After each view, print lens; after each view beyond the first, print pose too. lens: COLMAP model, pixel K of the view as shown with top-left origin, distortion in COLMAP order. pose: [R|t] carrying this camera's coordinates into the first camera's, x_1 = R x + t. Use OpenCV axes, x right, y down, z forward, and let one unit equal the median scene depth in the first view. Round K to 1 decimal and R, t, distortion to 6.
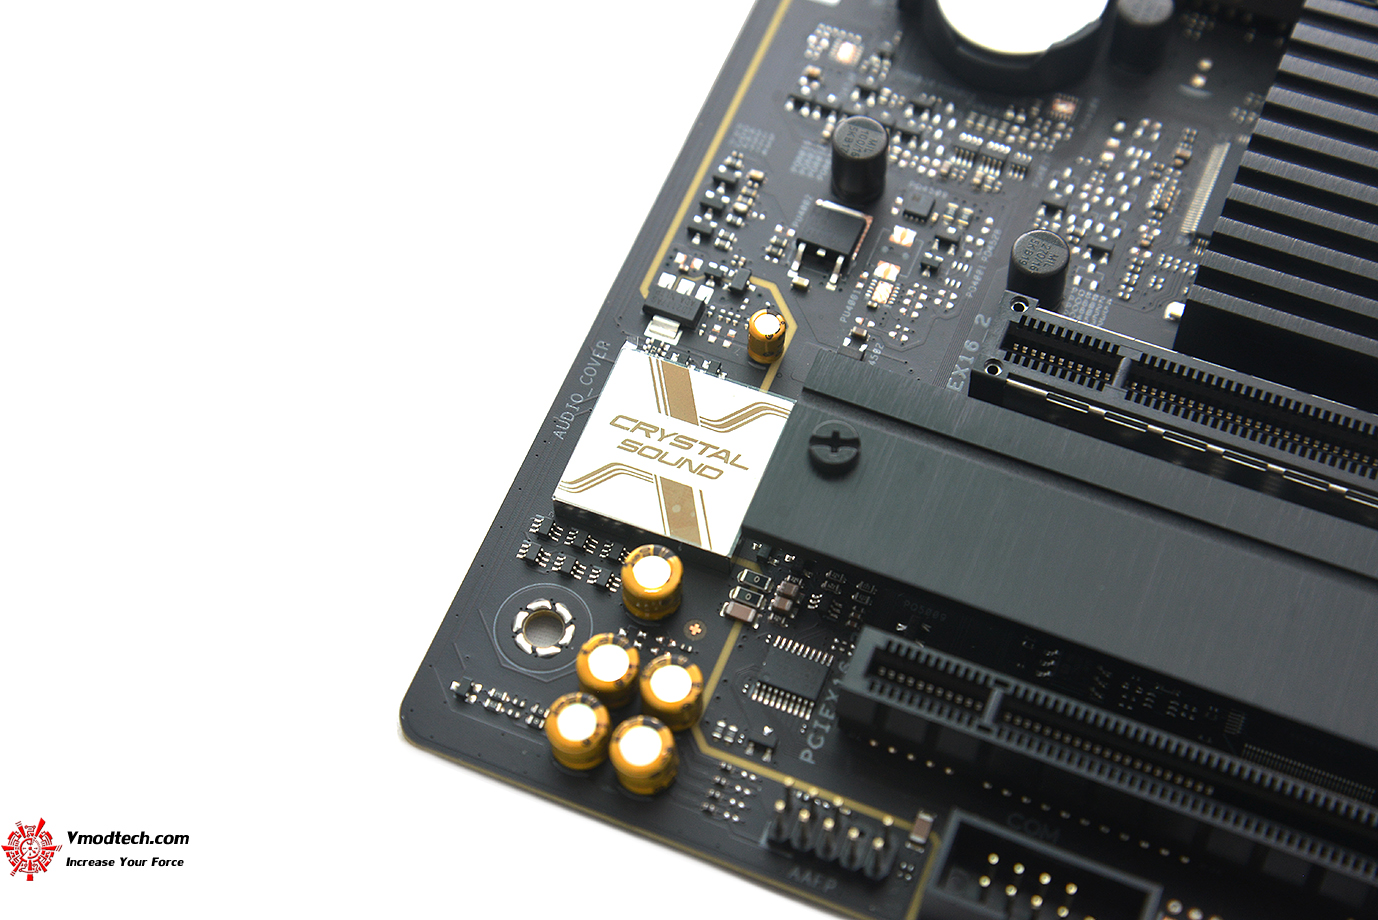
lens RADIAL K [[2607.0, 0, 679.5], [0, 2607.0, 455.6], [0, 0, 1]] dist [0.281588, 0.075741]
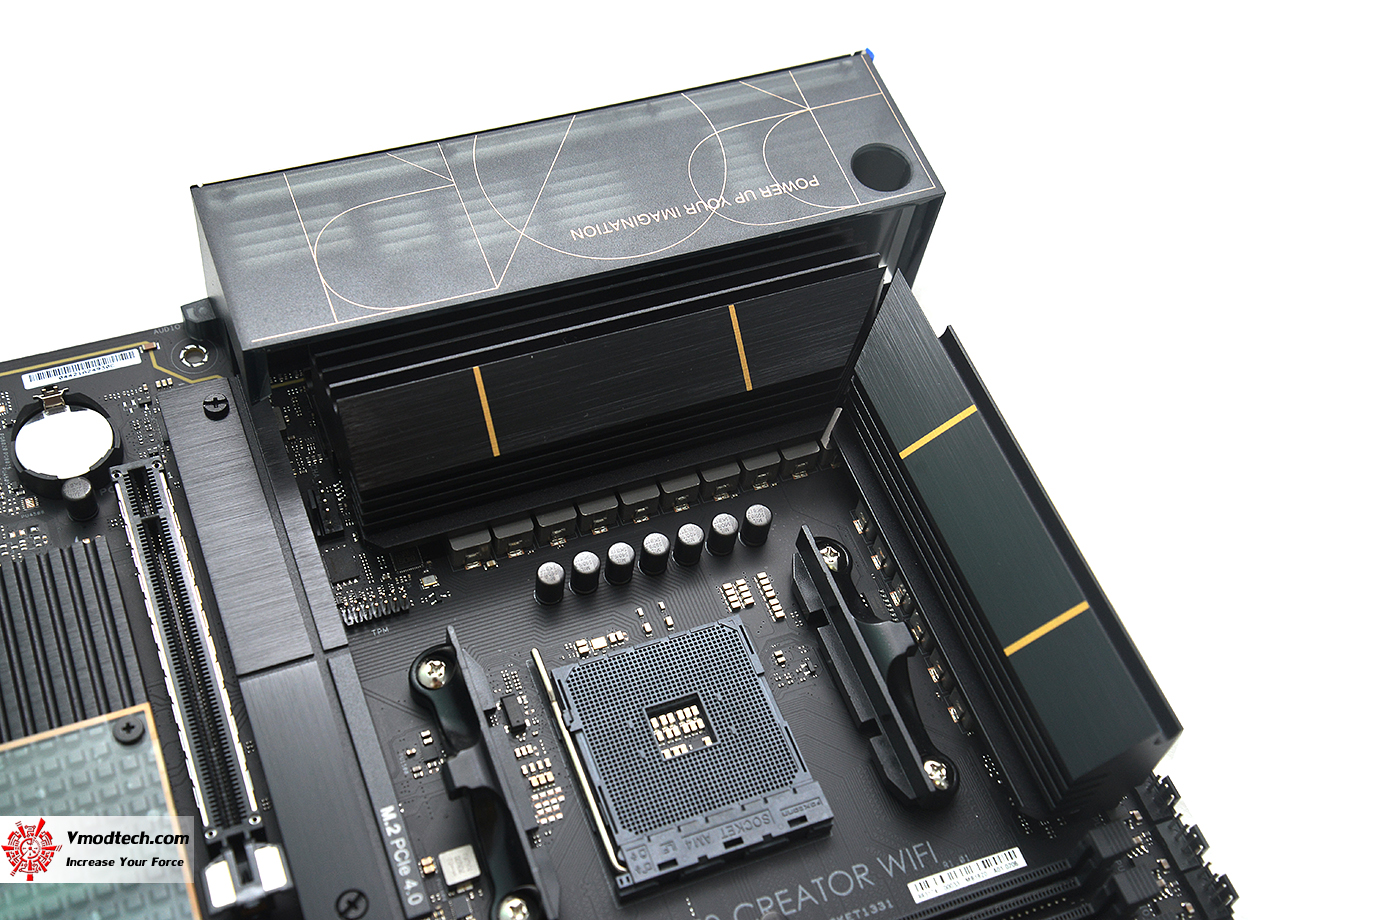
lens RADIAL K [[1840.0, 0, 673.7], [0, 1840.0, 455.7], [0, 0, 1]] dist [0.154413, 0.028880]
pose [[0.685770, 0.652079, -0.323283, 0.899393], [-0.680917, 0.731685, 0.031440, -0.528561], [0.257042, 0.198568, 0.945780, -0.154953]]
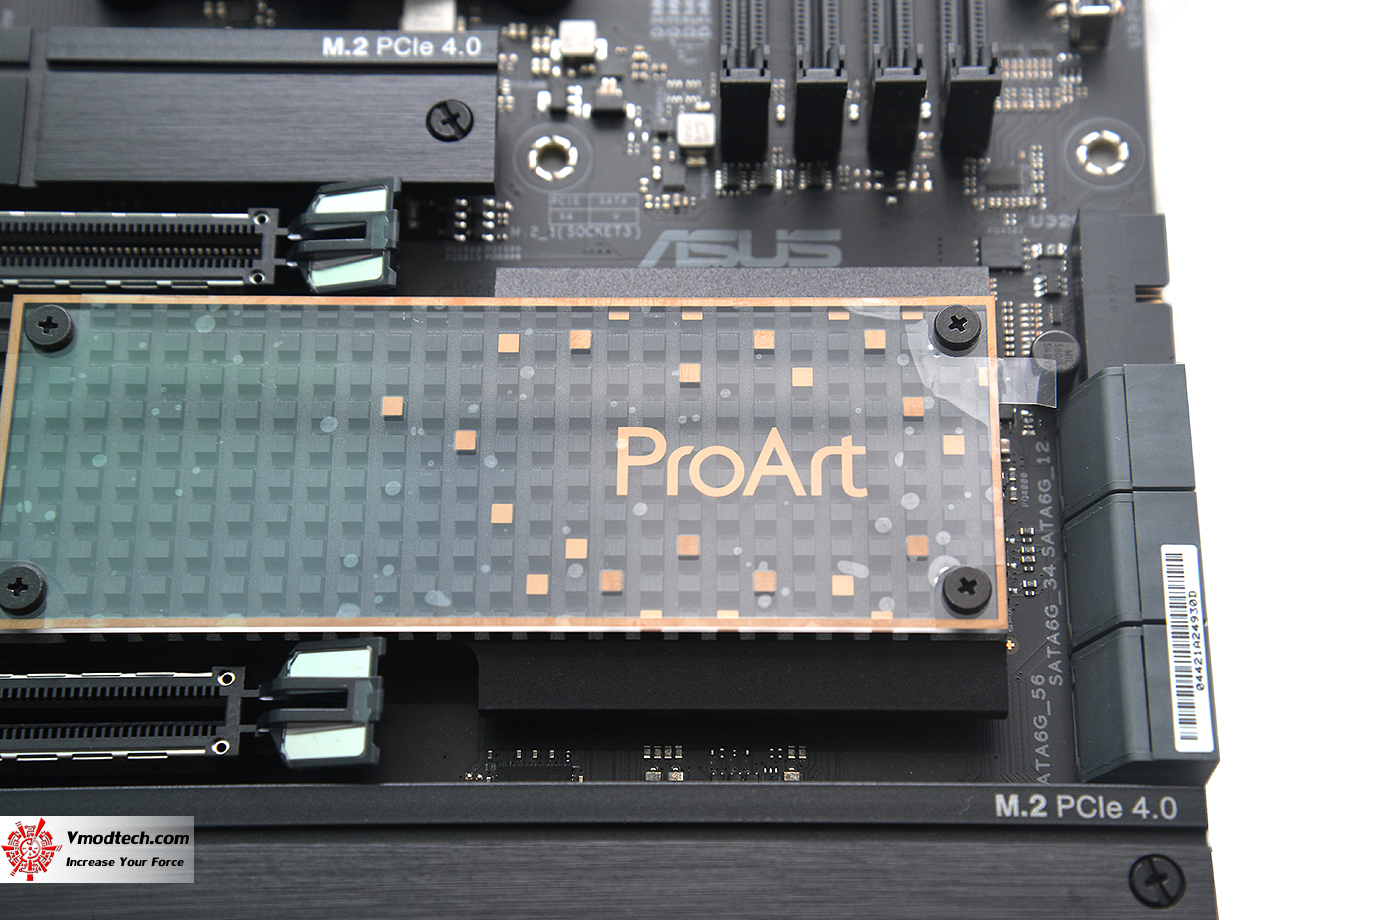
lens RADIAL K [[2607.0, 0, 679.5], [0, 2607.0, 455.6], [0, 0, 1]] dist [0.281588, 0.075741]
pose [[0.925629, -0.347019, 0.150956, 0.430152], [0.329530, 0.935244, 0.129341, -0.119809], [-0.186065, -0.069977, 0.980042, -0.174580]]
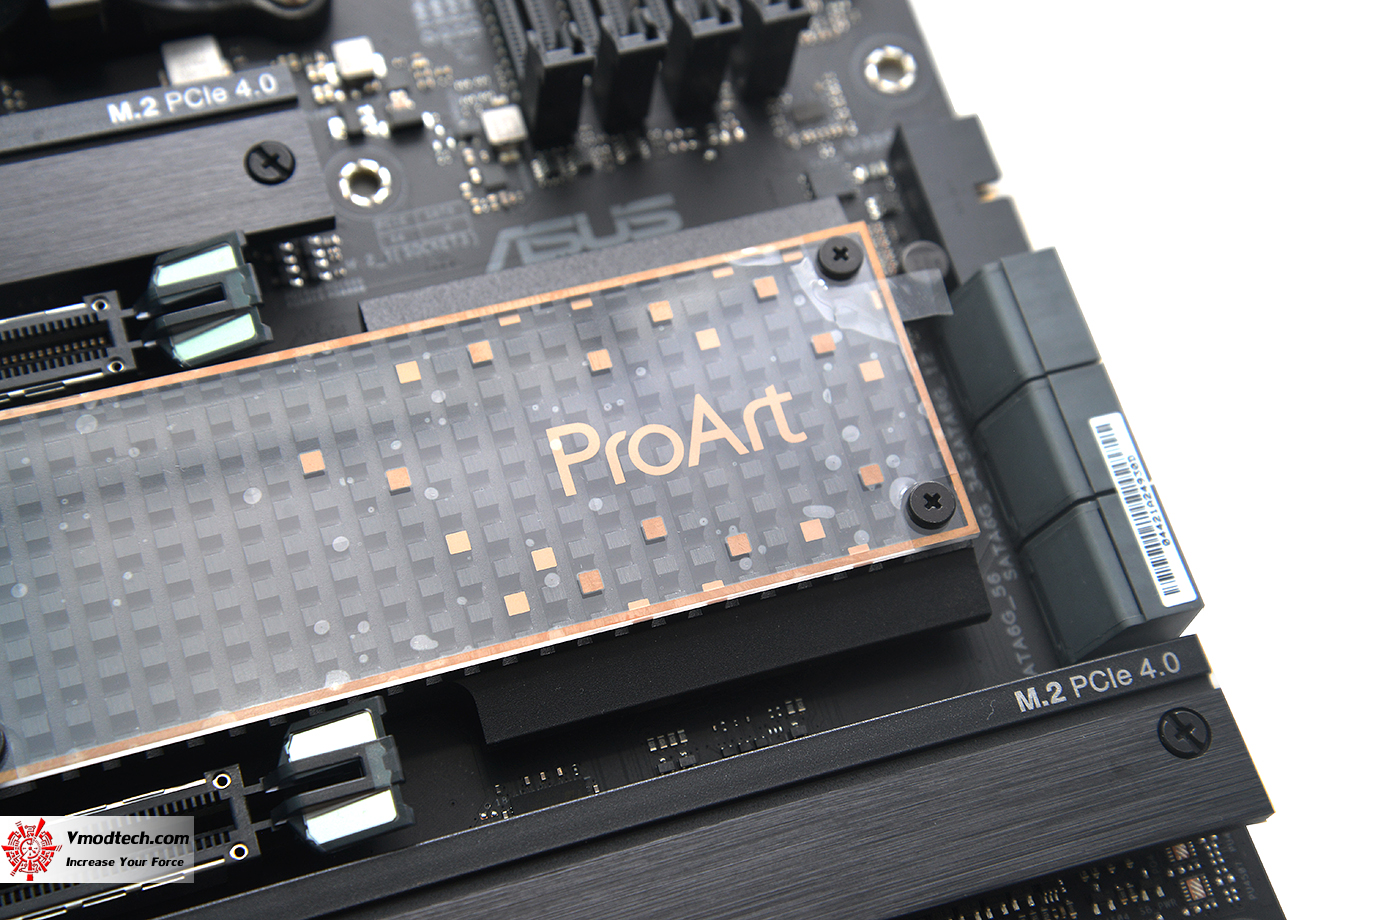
lens RADIAL K [[2607.0, 0, 679.5], [0, 2607.0, 455.6], [0, 0, 1]] dist [0.281588, 0.075741]
pose [[0.760048, -0.544354, 0.354973, 0.234710], [0.496781, 0.838826, 0.222666, -0.198779], [-0.418970, 0.007108, 0.907972, -0.091236]]
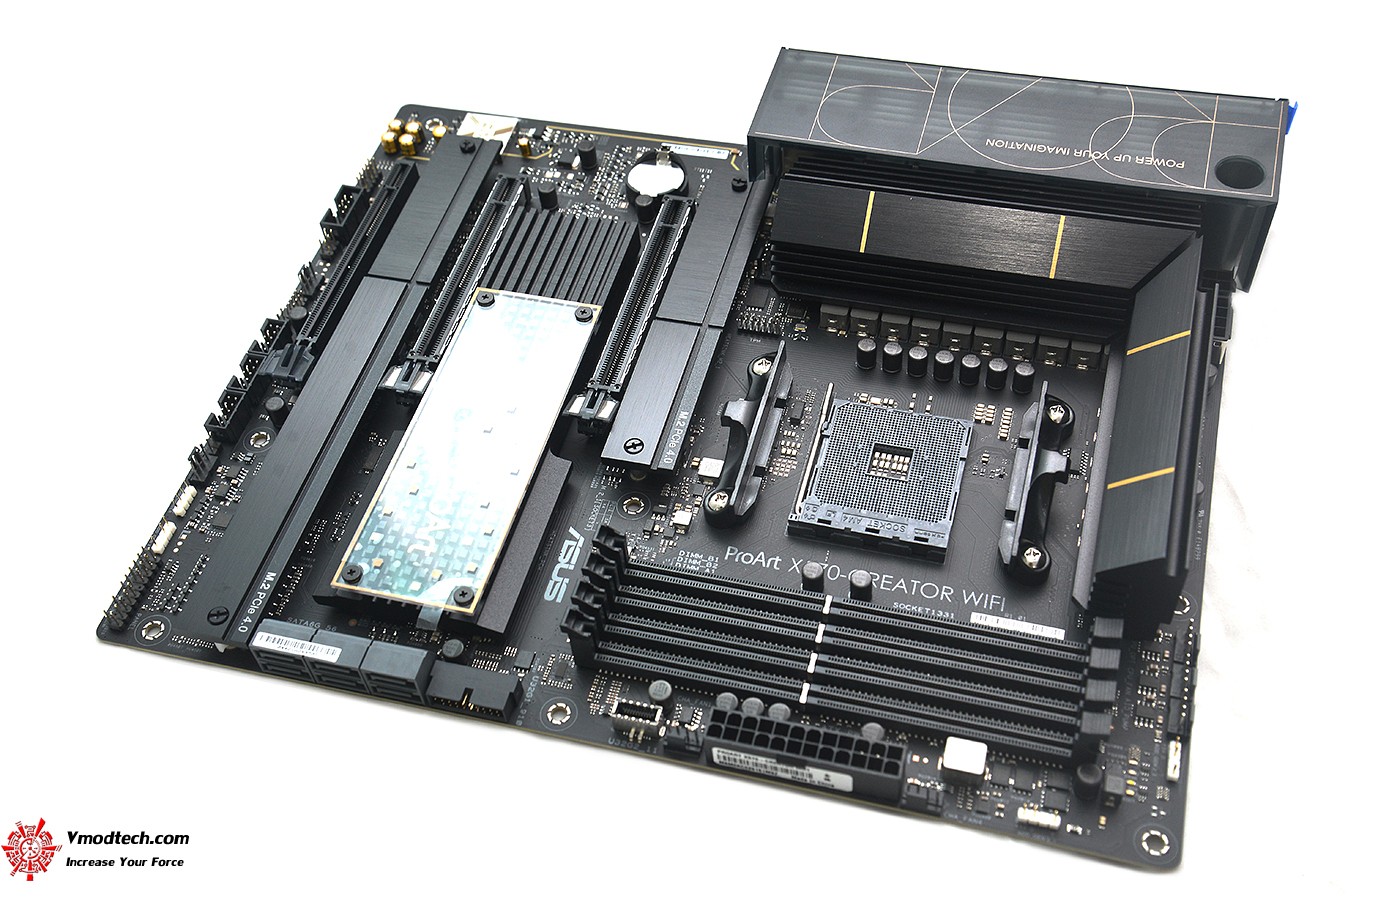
lens RADIAL K [[1574.8, 0, 674.9], [0, 1574.8, 461.9], [0, 0, 1]] dist [0.108256, 0.006179]
pose [[0.121790, 0.788016, -0.603489, 1.554379], [-0.822569, 0.420400, 0.382942, -0.788347], [0.555471, 0.449773, 0.699398, -0.124669]]
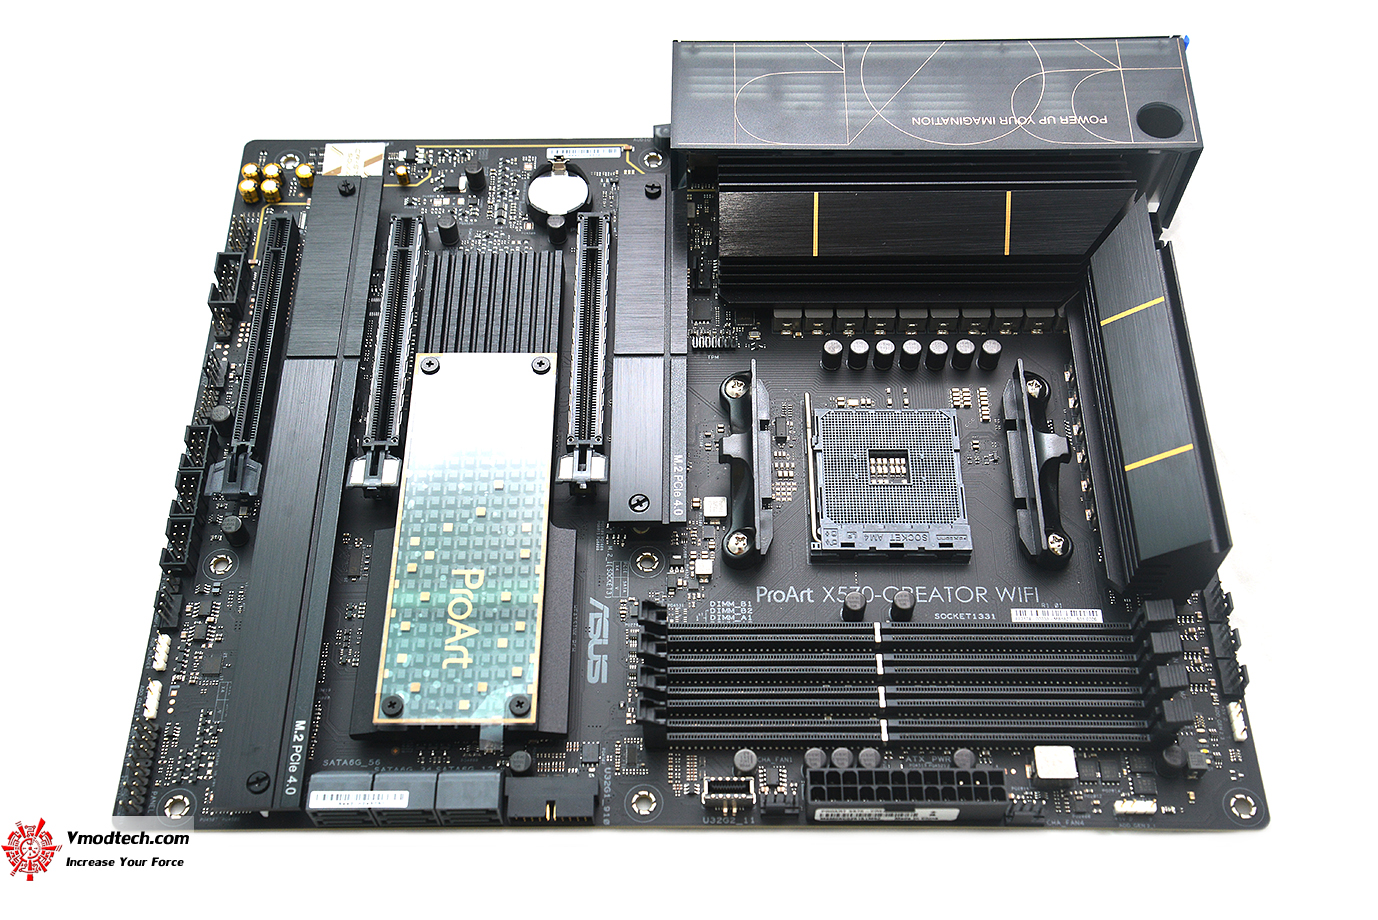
lens RADIAL K [[1574.8, 0, 674.9], [0, 1574.8, 461.9], [0, 0, 1]] dist [0.108256, 0.006179]
pose [[0.379709, 0.801062, -0.462732, 1.263788], [-0.801056, 0.534905, 0.268674, -0.611116], [0.462742, 0.268656, 0.844804, -0.337940]]
